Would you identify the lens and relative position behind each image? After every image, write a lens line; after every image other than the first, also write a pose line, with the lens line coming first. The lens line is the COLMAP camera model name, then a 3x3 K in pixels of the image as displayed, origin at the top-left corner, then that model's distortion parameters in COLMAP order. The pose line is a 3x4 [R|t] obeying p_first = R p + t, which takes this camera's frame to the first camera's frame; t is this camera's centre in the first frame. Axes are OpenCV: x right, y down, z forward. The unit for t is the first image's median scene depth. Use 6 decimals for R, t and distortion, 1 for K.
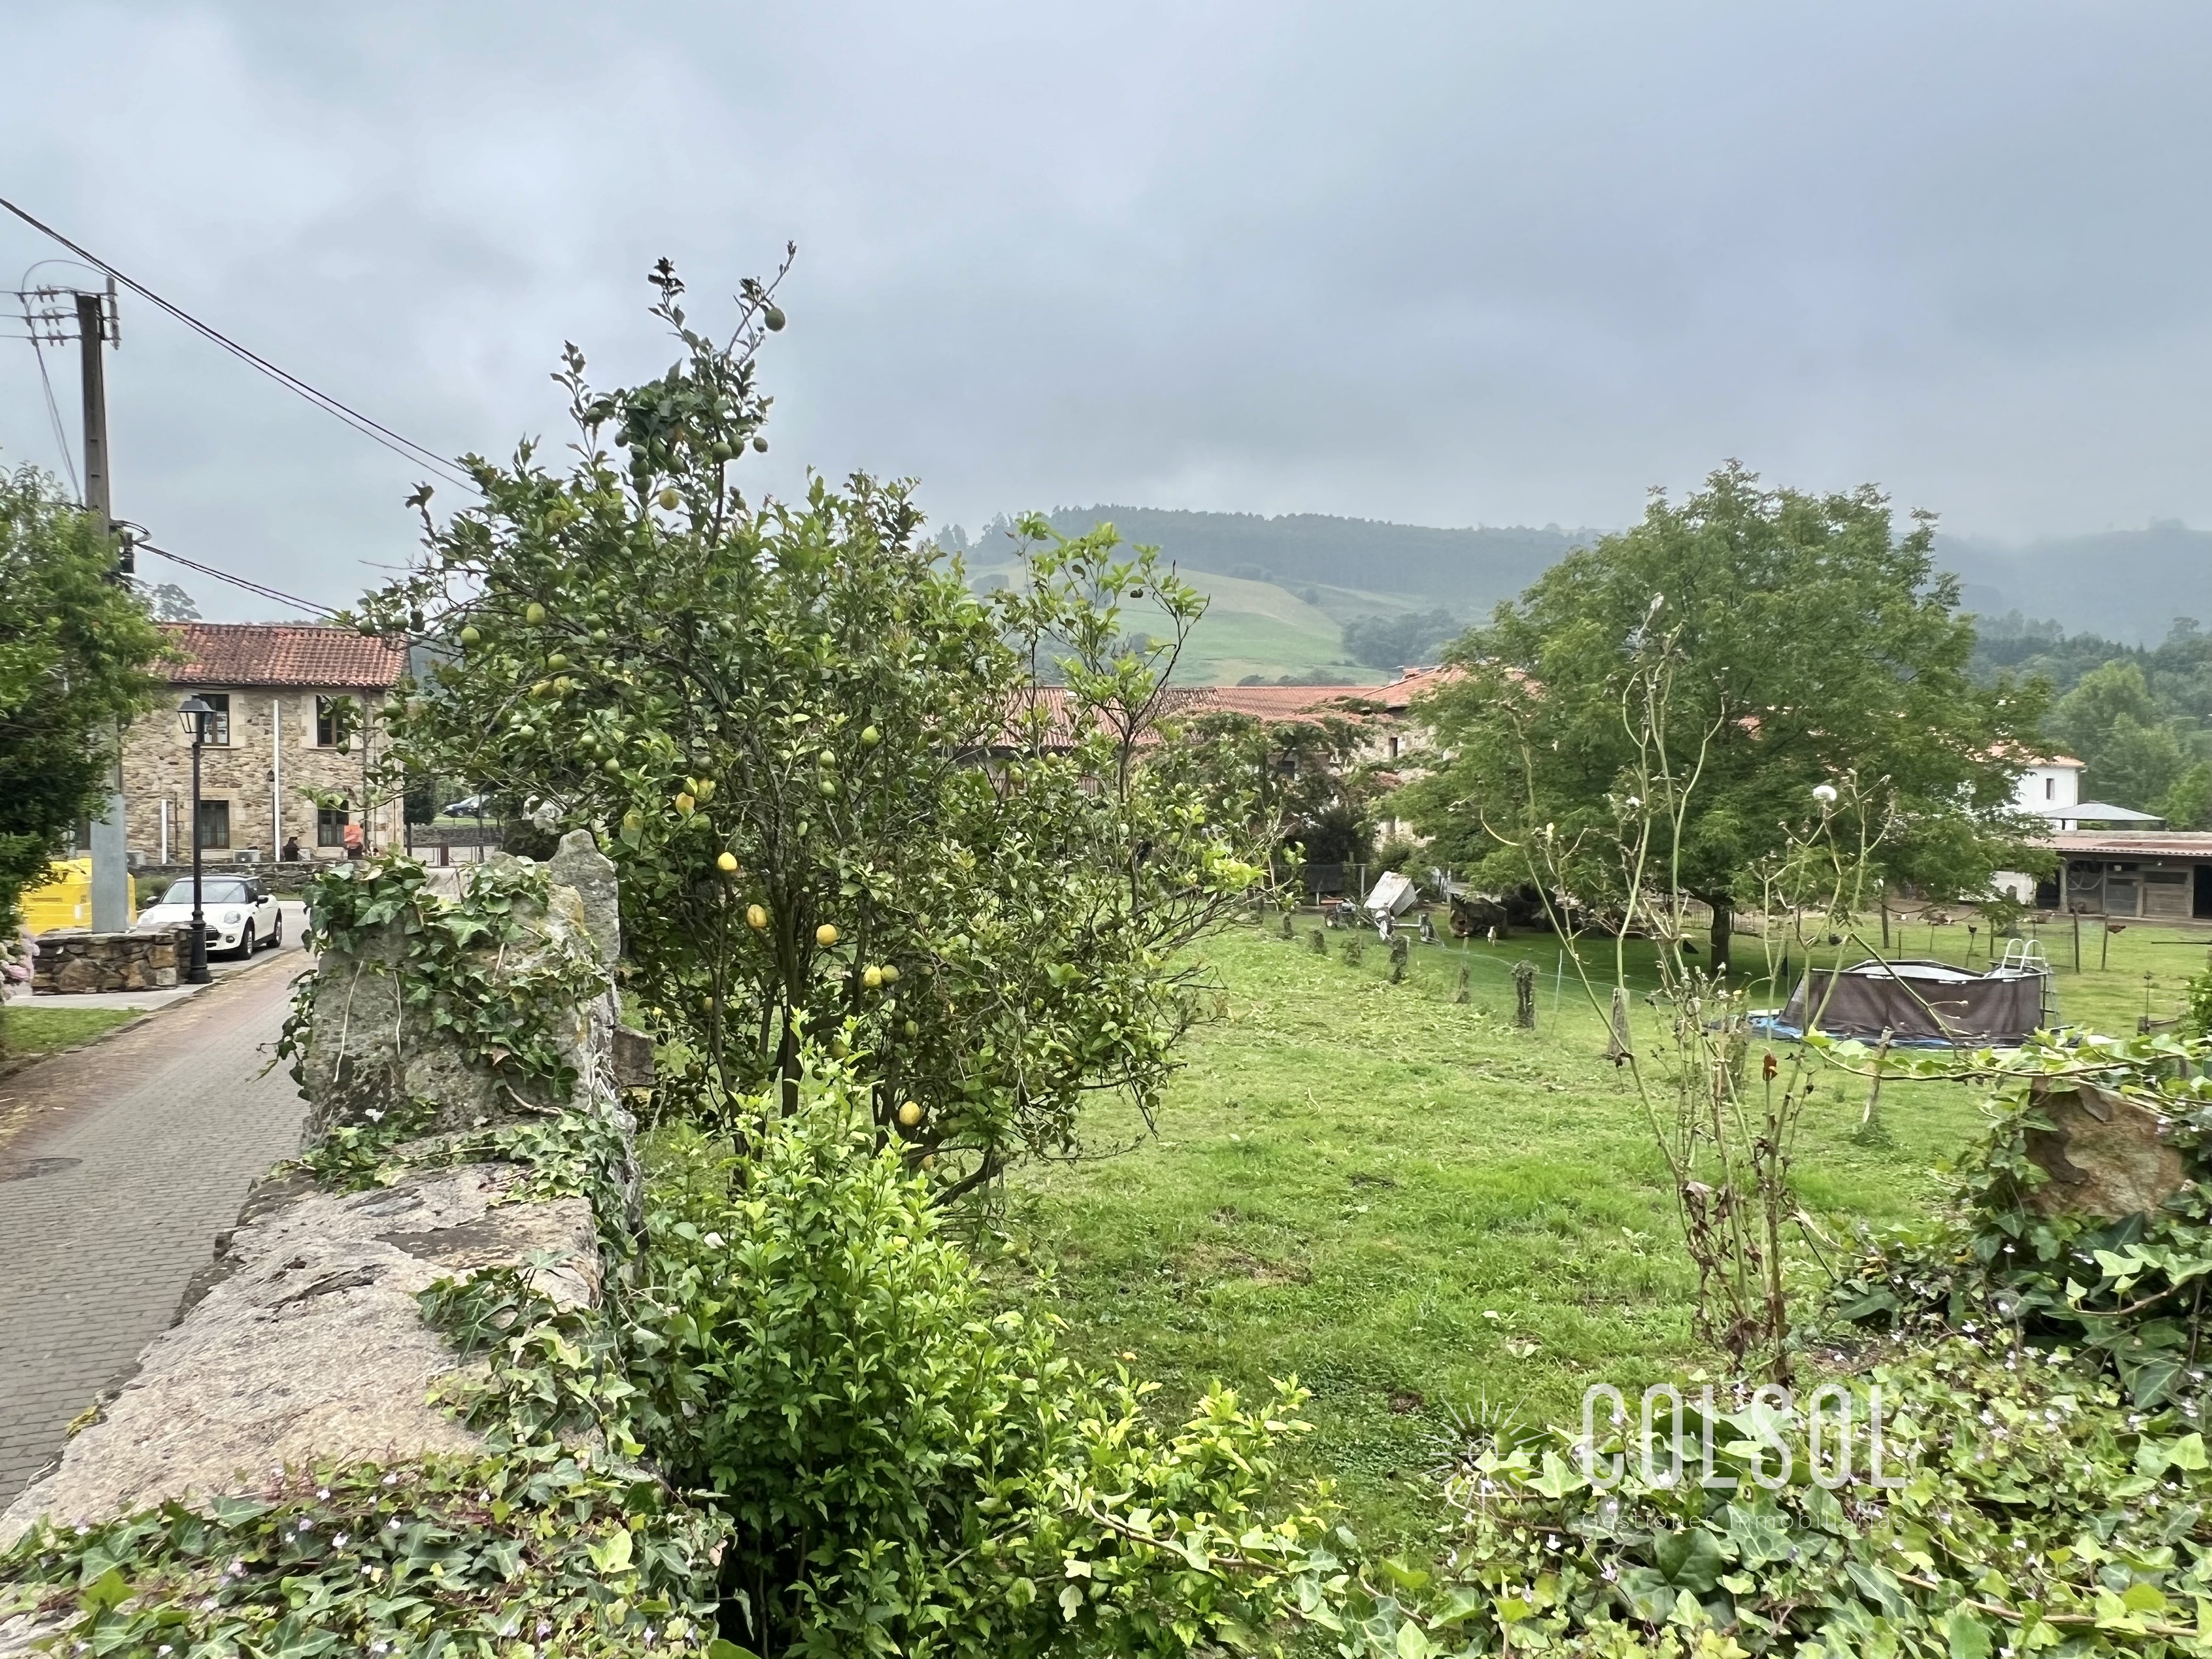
lens RADIAL K [[1497.4, 0, 1102.5], [0, 1497.4, 831.7], [0, 0, 1]] dist [0.003196, -0.000171]
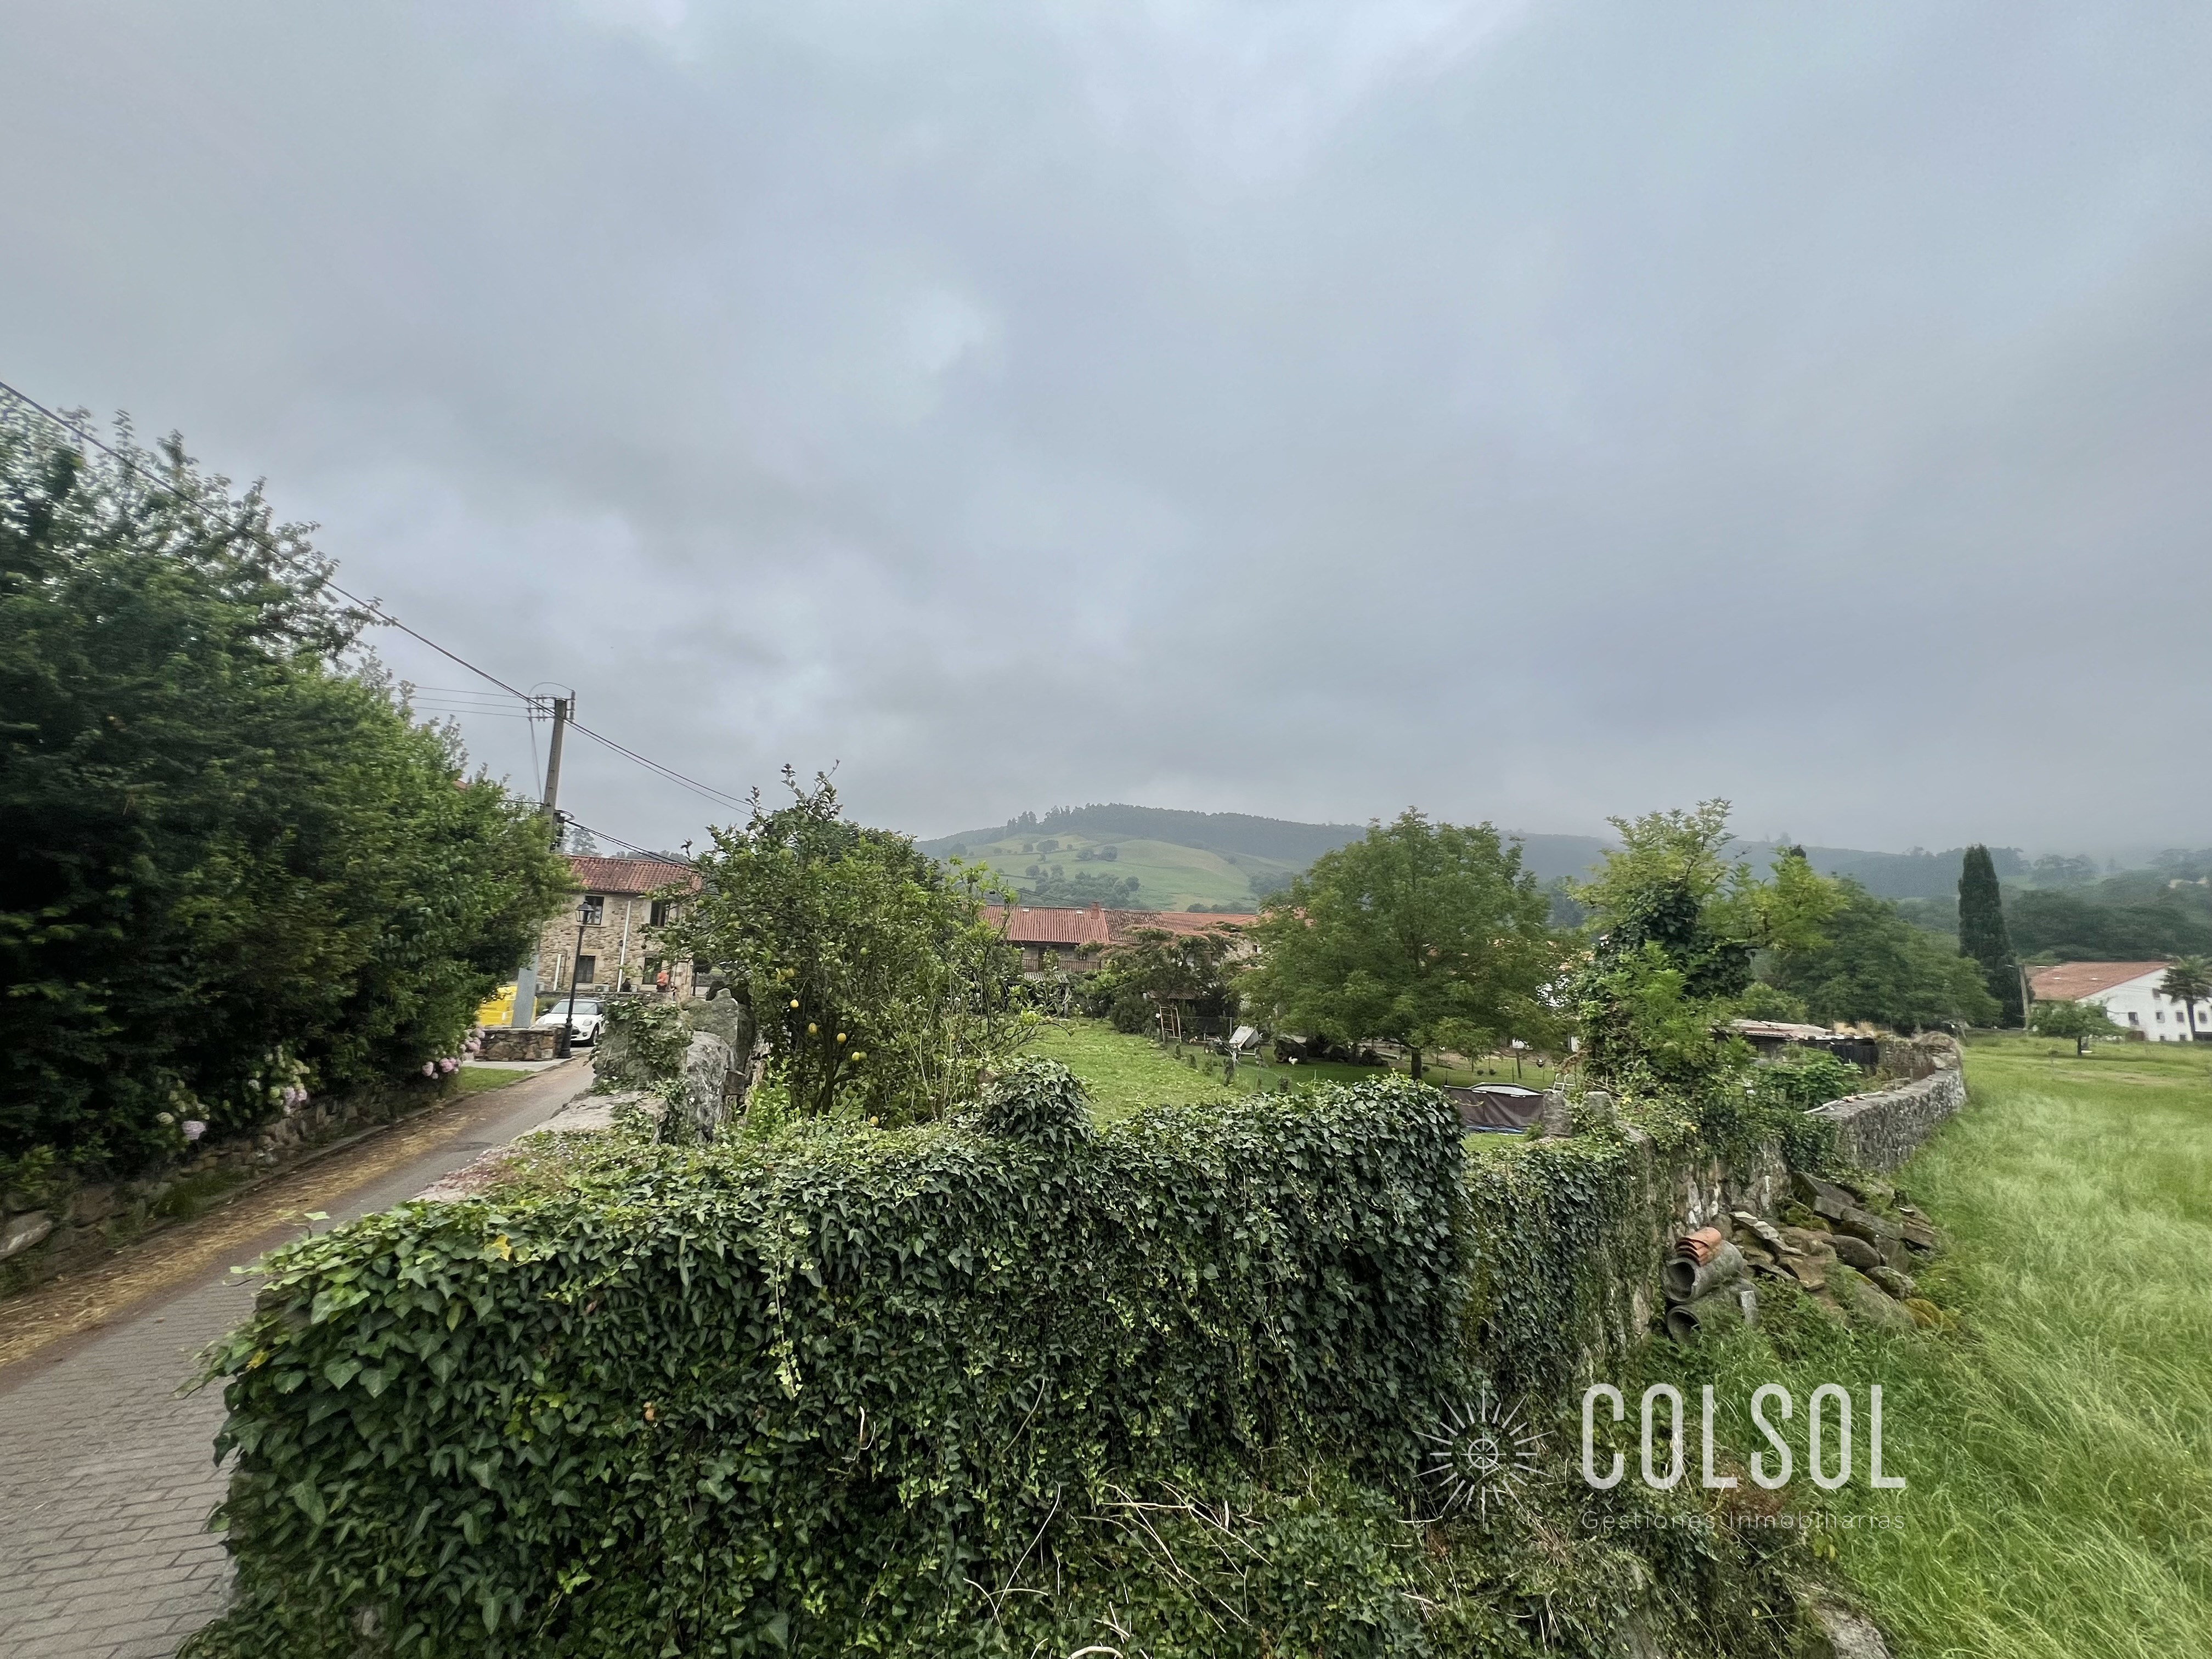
lens RADIAL K [[889.3, 0, 1113.1], [0, 889.3, 830.4], [0, 0, 1]] dist [-0.002733, 0.000823]
pose [[0.999235, 0.037473, -0.011200, 0.058432], [-0.038872, 0.983127, -0.178748, -0.003965], [0.004312, 0.179046, 0.983831, -0.097268]]
